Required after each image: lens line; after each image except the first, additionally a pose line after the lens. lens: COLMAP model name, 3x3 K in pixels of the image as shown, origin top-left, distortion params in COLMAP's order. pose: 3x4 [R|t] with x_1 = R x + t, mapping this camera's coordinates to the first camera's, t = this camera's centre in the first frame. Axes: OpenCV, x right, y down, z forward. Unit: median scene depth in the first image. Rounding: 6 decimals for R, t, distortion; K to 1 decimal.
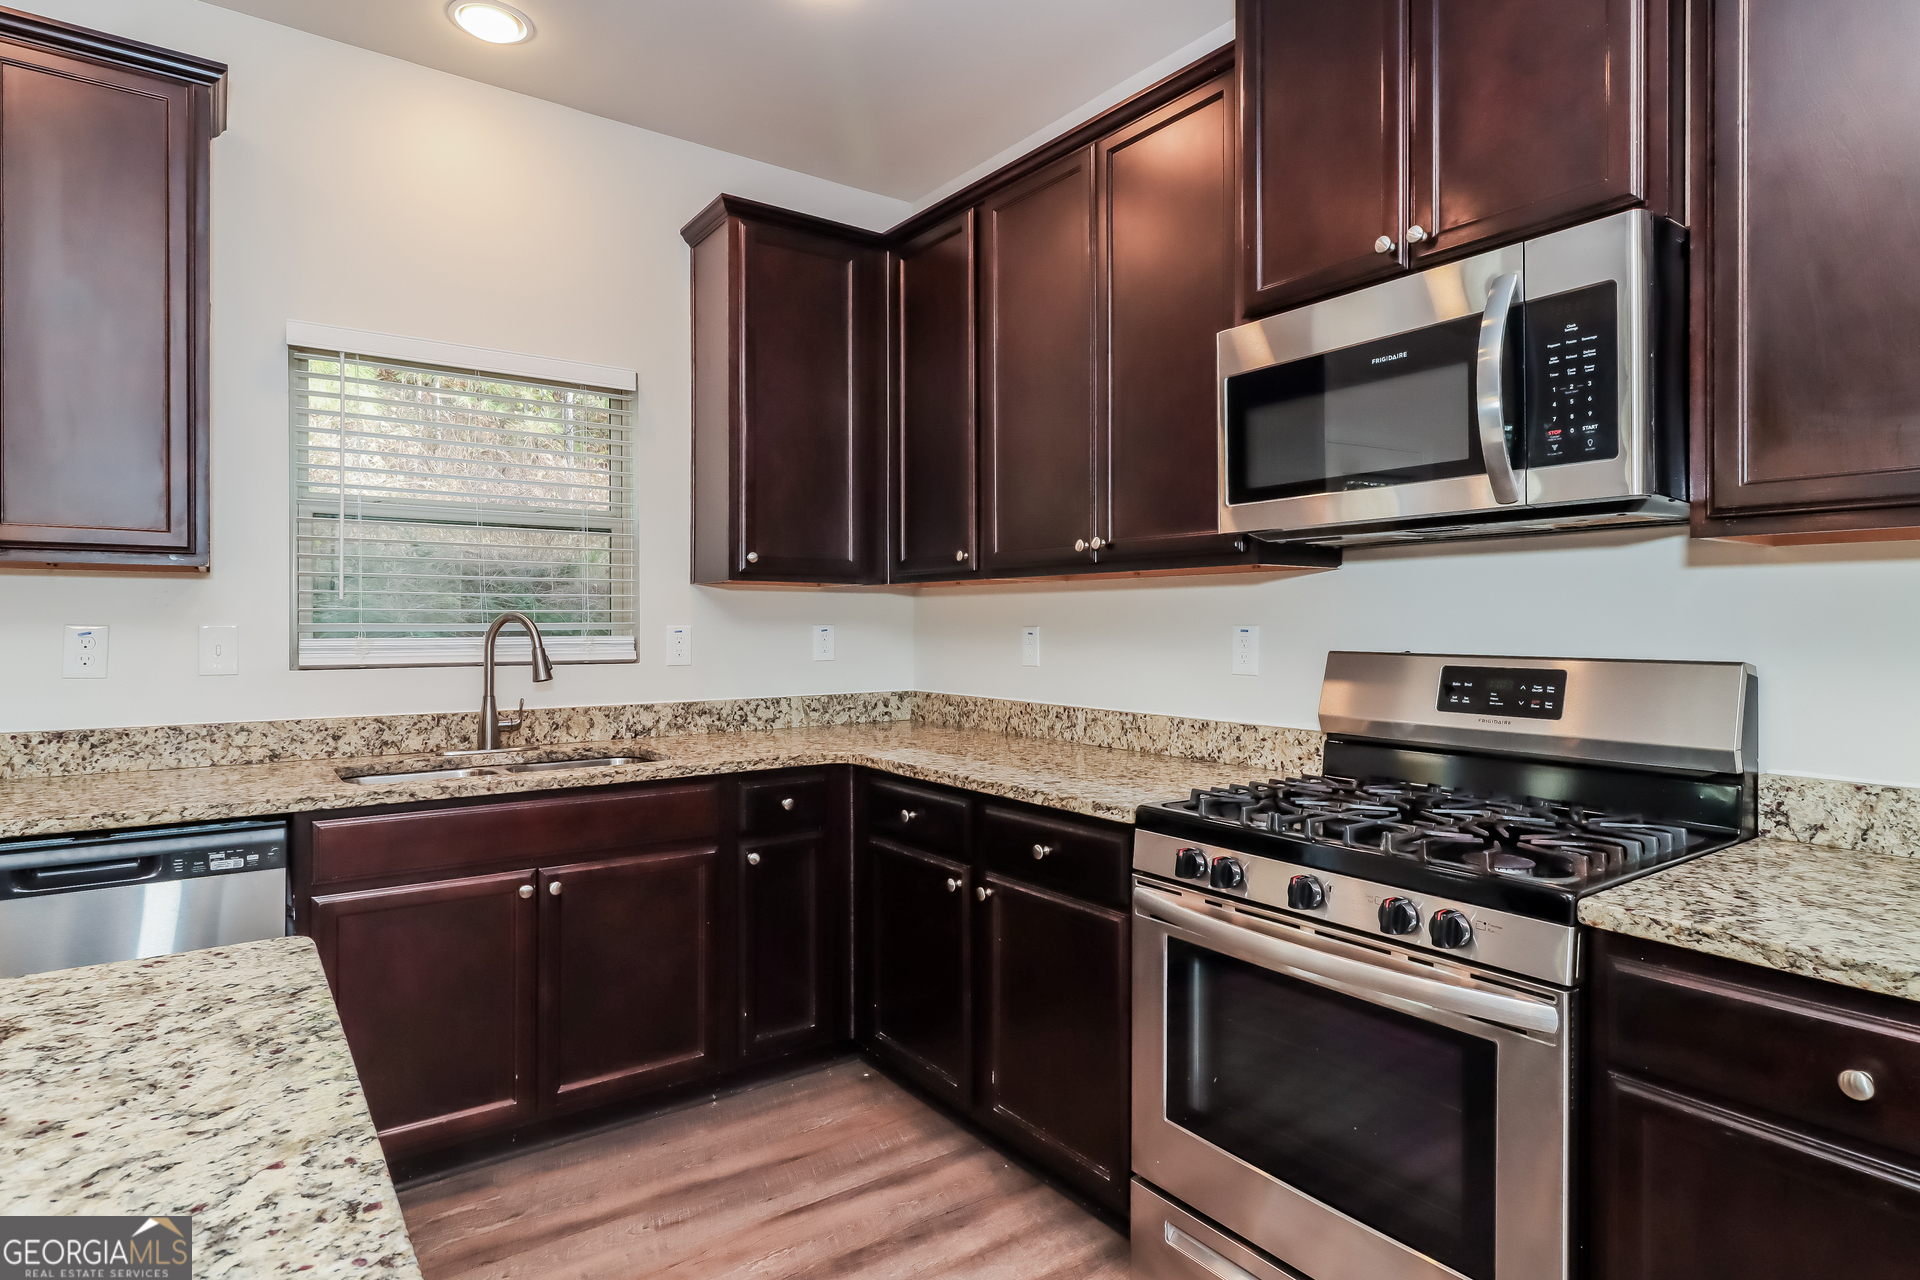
lens RADIAL K [[1016.9, 0, 953.8], [0, 1016.9, 617.4], [0, 0, 1]] dist [0.012123, -0.000451]
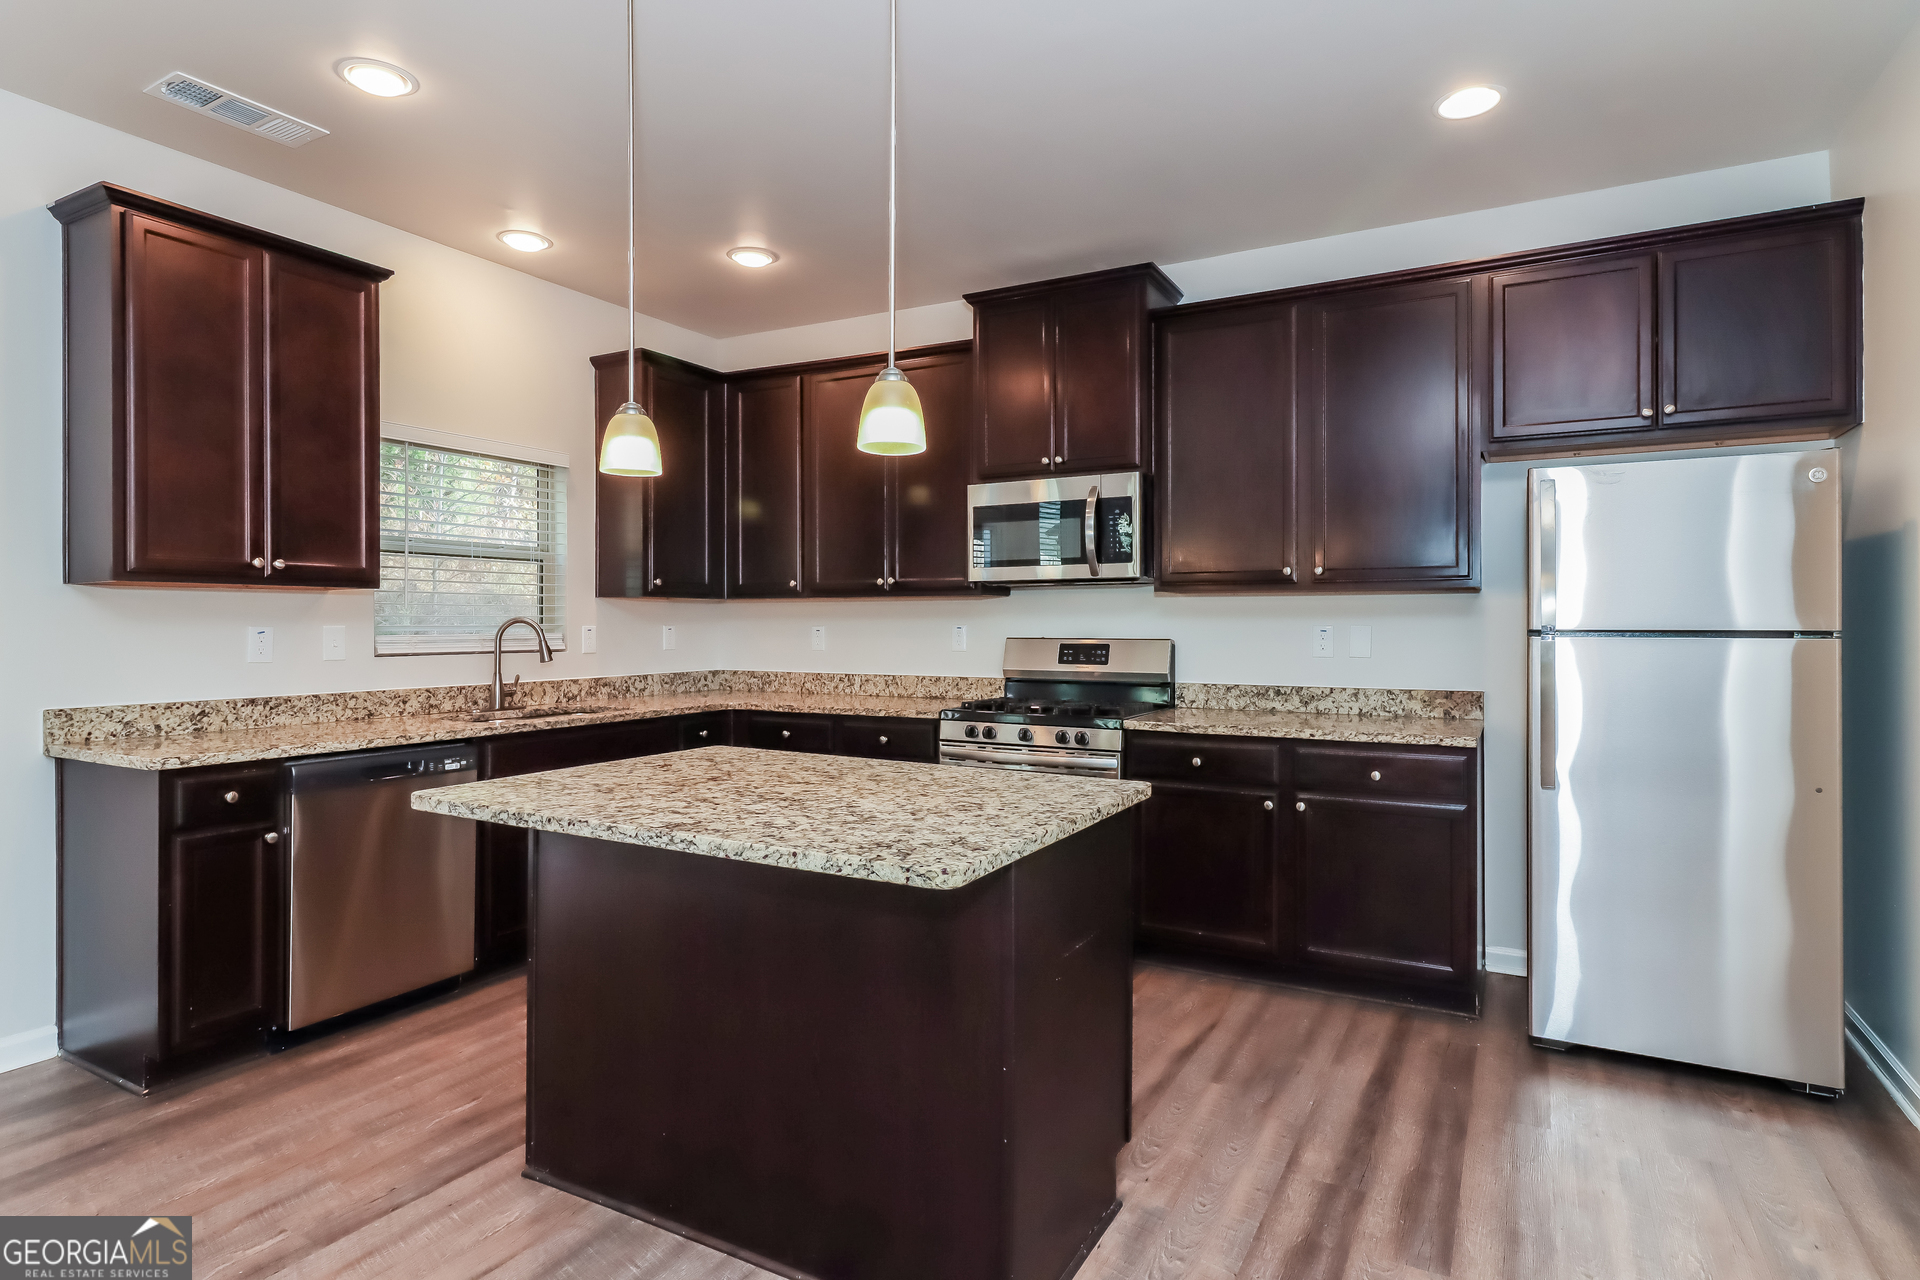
lens RADIAL K [[1016.9, 0, 953.8], [0, 1016.9, 617.4], [0, 0, 1]] dist [0.012123, -0.000451]
pose [[0.904438, 0.000411, 0.426606, -0.539130], [-0.000529, 1.000000, 0.000158, -0.006767], [-0.426605, -0.000369, 0.904438, -0.717120]]
